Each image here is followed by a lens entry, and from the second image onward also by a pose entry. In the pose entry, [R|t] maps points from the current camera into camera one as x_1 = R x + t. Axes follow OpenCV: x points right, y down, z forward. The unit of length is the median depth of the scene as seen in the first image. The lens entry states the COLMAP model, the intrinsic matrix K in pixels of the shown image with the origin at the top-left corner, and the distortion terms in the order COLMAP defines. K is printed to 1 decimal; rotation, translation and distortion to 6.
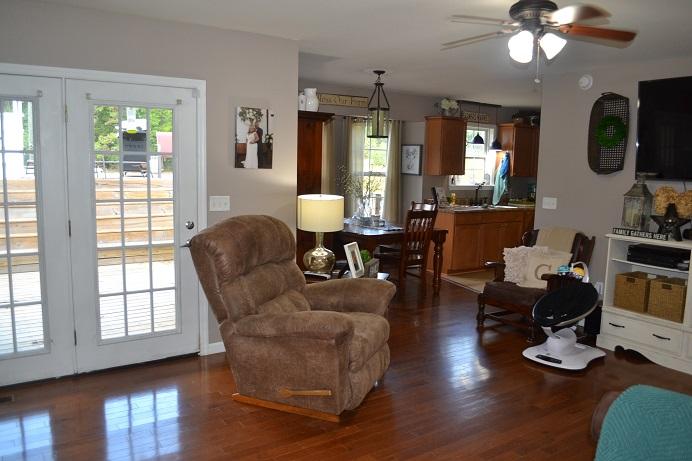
lens RADIAL K [[553.4, 0, 344.7], [0, 553.4, 234.5], [0, 0, 1]] dist [-0.081291, 0.006914]
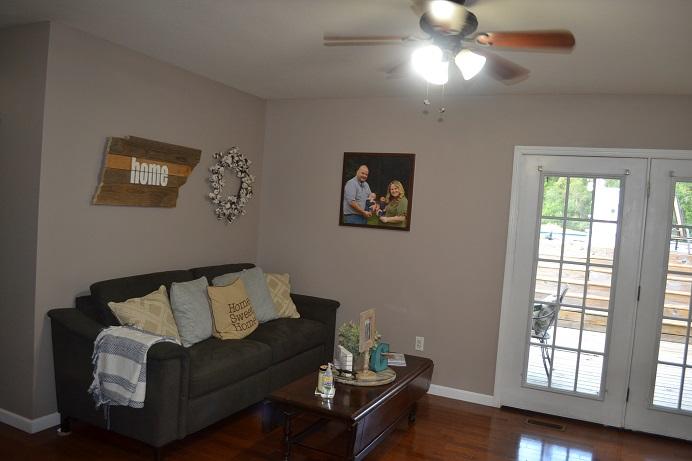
lens RADIAL K [[553.4, 0, 344.7], [0, 553.4, 234.5], [0, 0, 1]] dist [-0.081291, 0.006914]
pose [[0.497873, 0.053177, -0.865618, 0.131554], [-0.171066, 0.984530, -0.037909, 0.014626], [0.850211, 0.166952, 0.499268, -0.066779]]
